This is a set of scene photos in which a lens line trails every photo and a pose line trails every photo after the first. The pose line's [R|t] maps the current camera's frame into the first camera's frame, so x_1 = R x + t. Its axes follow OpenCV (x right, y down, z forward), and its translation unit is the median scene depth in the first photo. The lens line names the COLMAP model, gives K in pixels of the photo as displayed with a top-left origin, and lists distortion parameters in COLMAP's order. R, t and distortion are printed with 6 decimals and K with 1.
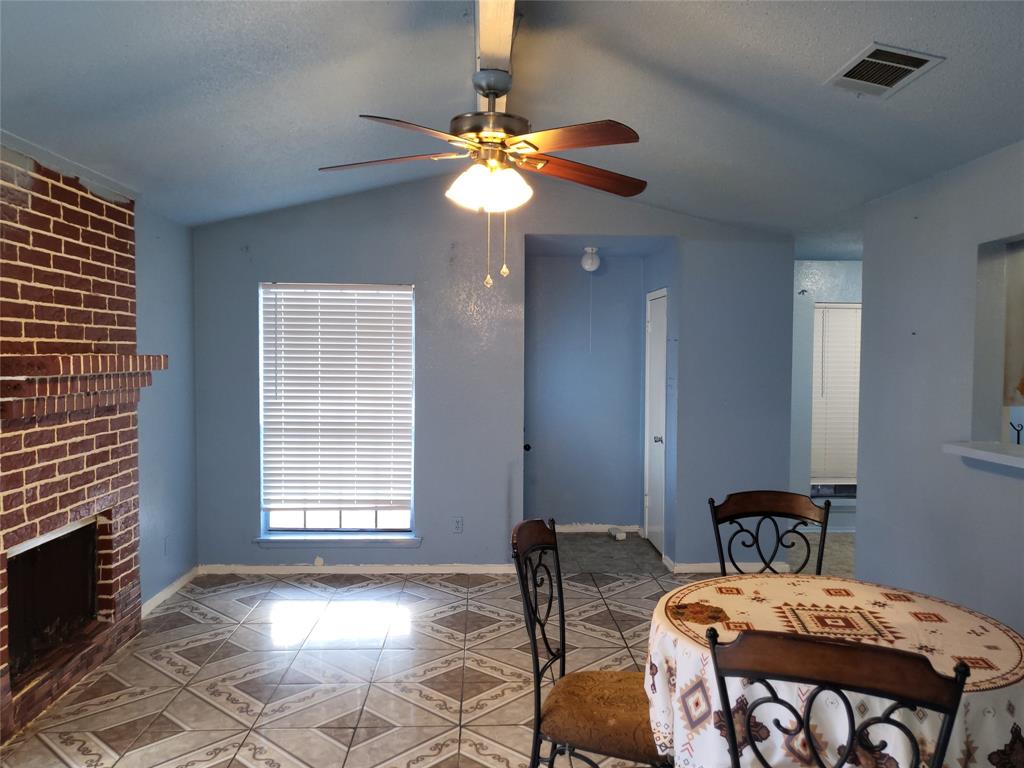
lens RADIAL K [[786.5, 0, 510.2], [0, 786.5, 386.0], [0, 0, 1]] dist [-0.033161, 0.069066]
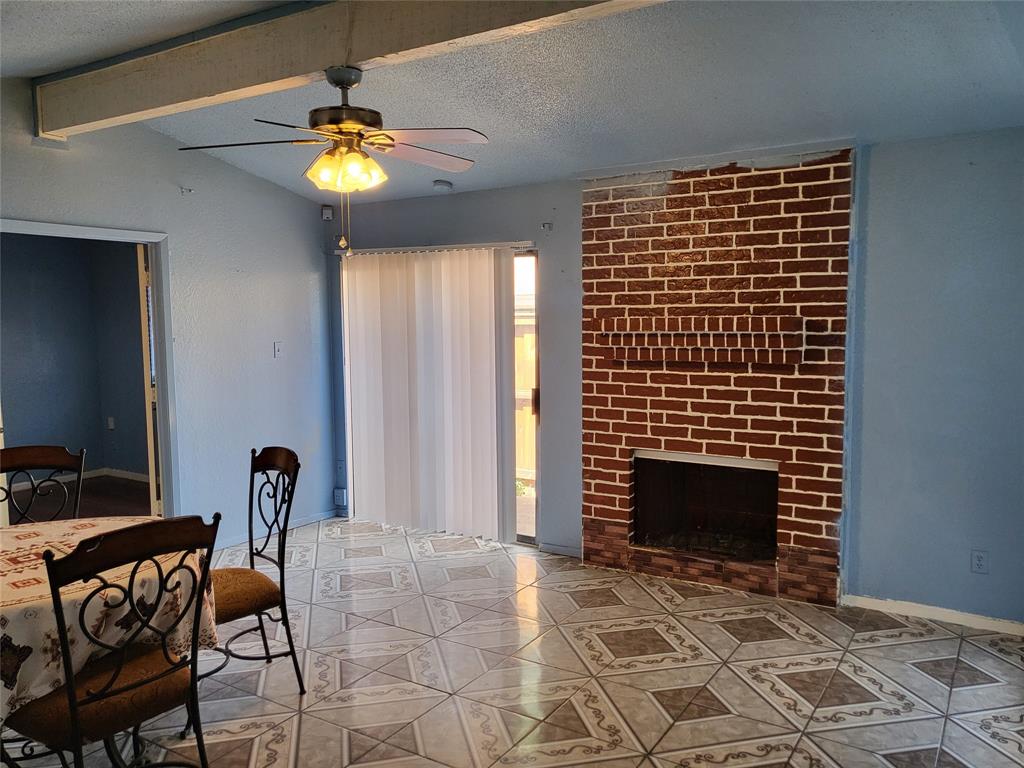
lens RADIAL K [[793.6, 0, 516.5], [0, 793.6, 381.5], [0, 0, 1]] dist [0.012040, 0.010398]
pose [[-0.561402, 0.072901, -0.824326, 0.564403], [-0.026407, 0.994027, 0.105893, -0.056060], [0.827122, 0.081216, -0.556124, 1.292772]]
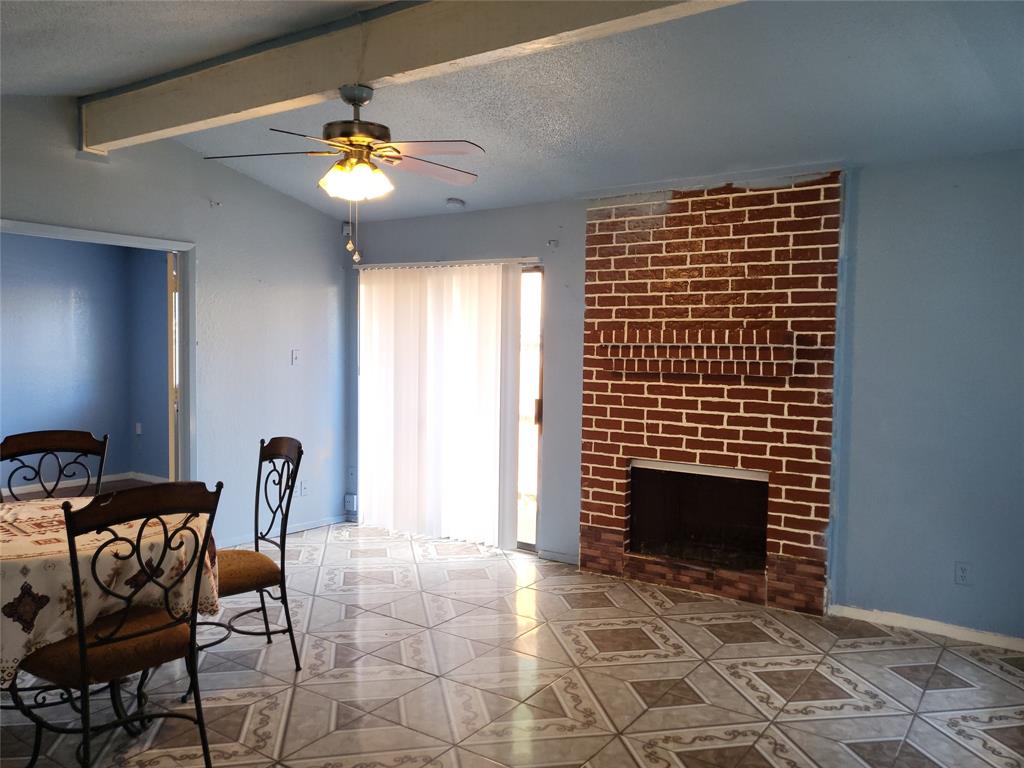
lens RADIAL K [[795.9, 0, 510.0], [0, 795.9, 381.7], [0, 0, 1]] dist [0.005836, 0.010468]
pose [[-0.596984, 0.024847, -0.801868, 0.585552], [-0.049125, 0.996512, 0.067452, -0.025832], [0.800748, 0.079659, -0.593682, 1.355182]]
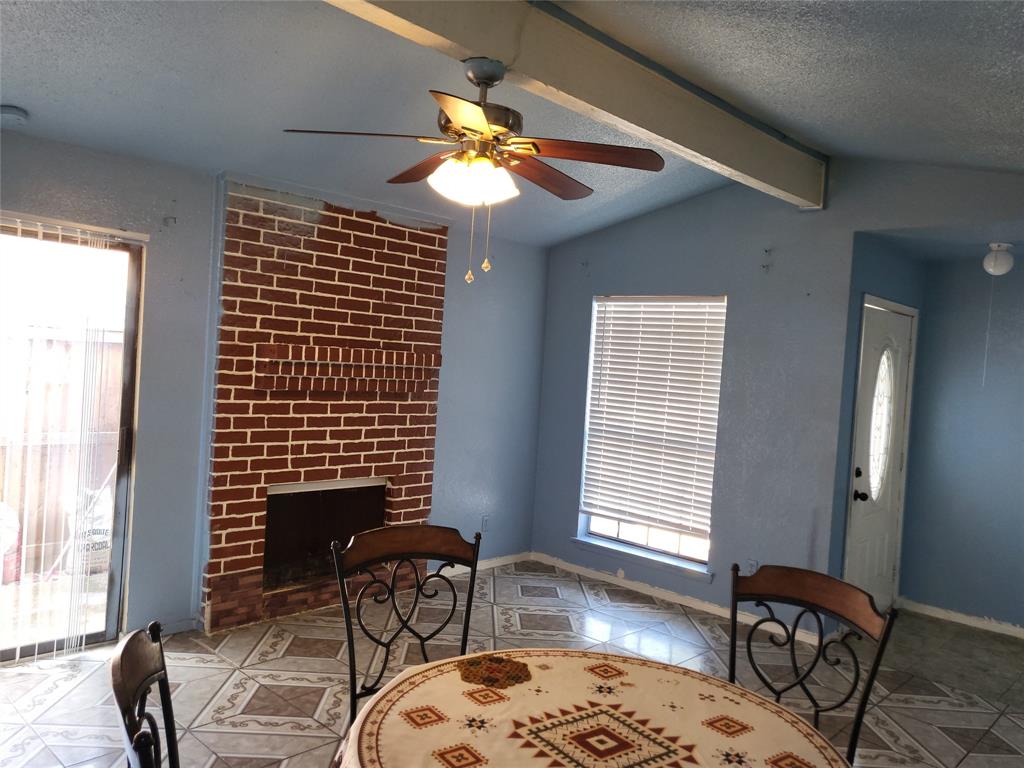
lens RADIAL K [[786.0, 0, 510.6], [0, 786.0, 382.8], [0, 0, 1]] dist [-0.005852, 0.000135]
pose [[0.696172, 0.061747, -0.715215, 0.492496], [-0.090209, 0.995921, -0.001826, -0.004429], [0.712185, 0.065791, 0.698902, 0.256307]]
